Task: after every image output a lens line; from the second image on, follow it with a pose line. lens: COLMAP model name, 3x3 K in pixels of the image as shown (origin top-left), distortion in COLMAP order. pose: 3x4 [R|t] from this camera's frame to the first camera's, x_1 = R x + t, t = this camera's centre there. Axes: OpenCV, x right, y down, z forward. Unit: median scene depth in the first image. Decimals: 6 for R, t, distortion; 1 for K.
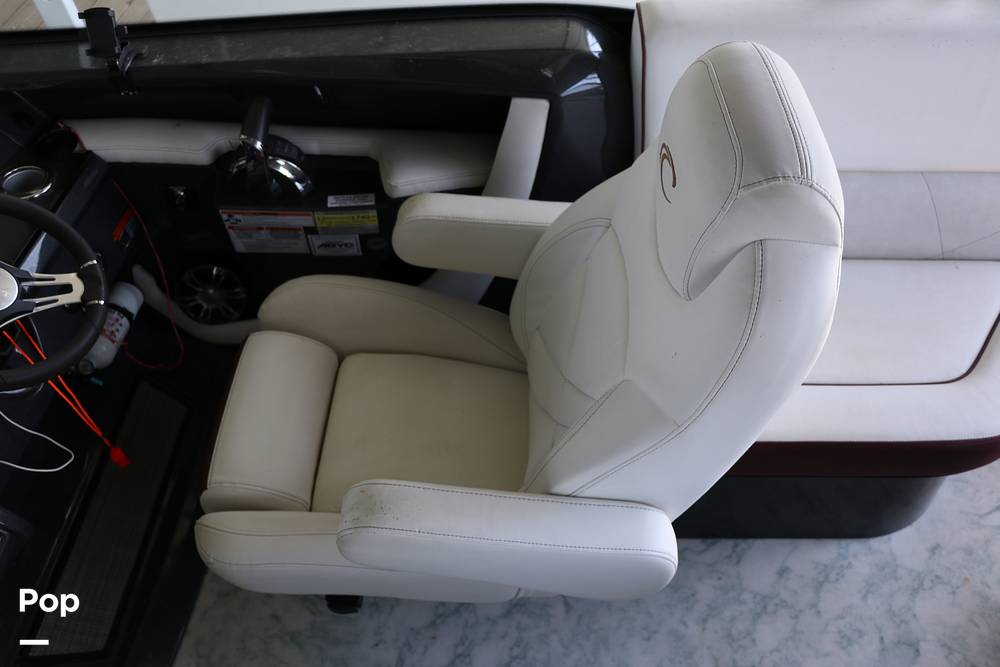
lens RADIAL K [[817.4, 0, 494.7], [0, 817.4, 349.7], [0, 0, 1]] dist [-0.187669, 0.158222]
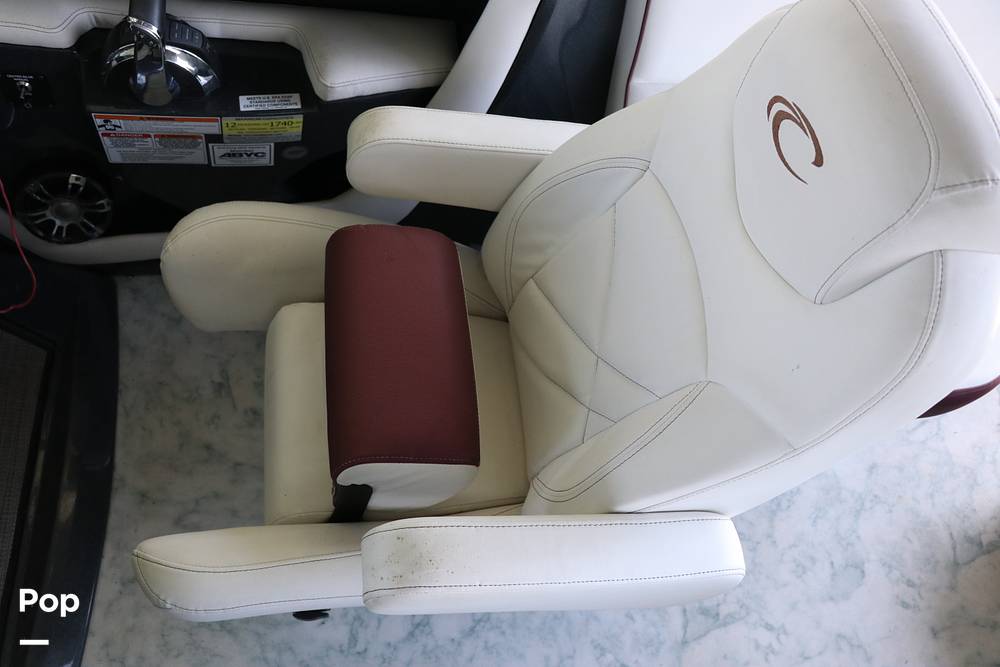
lens RADIAL K [[817.4, 0, 494.7], [0, 817.4, 349.7], [0, 0, 1]] dist [-0.187669, 0.158222]
pose [[0.971280, -0.043270, 0.233973, -0.155564], [-0.002513, 0.981406, 0.191927, -0.096929], [-0.237928, -0.187002, 0.953111, 0.166429]]
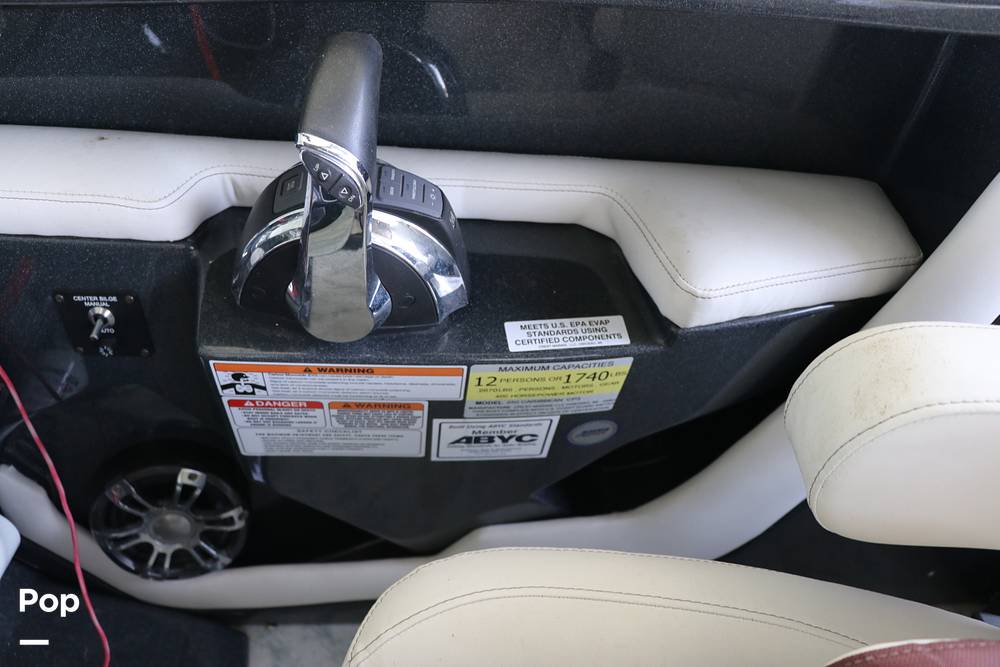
lens RADIAL K [[817.4, 0, 494.7], [0, 817.4, 349.7], [0, 0, 1]] dist [-0.187669, 0.158222]
pose [[0.997046, -0.015237, 0.075276, -0.239202], [0.024456, 0.992092, -0.123111, -0.129987], [-0.072805, 0.124588, 0.989534, 0.619165]]
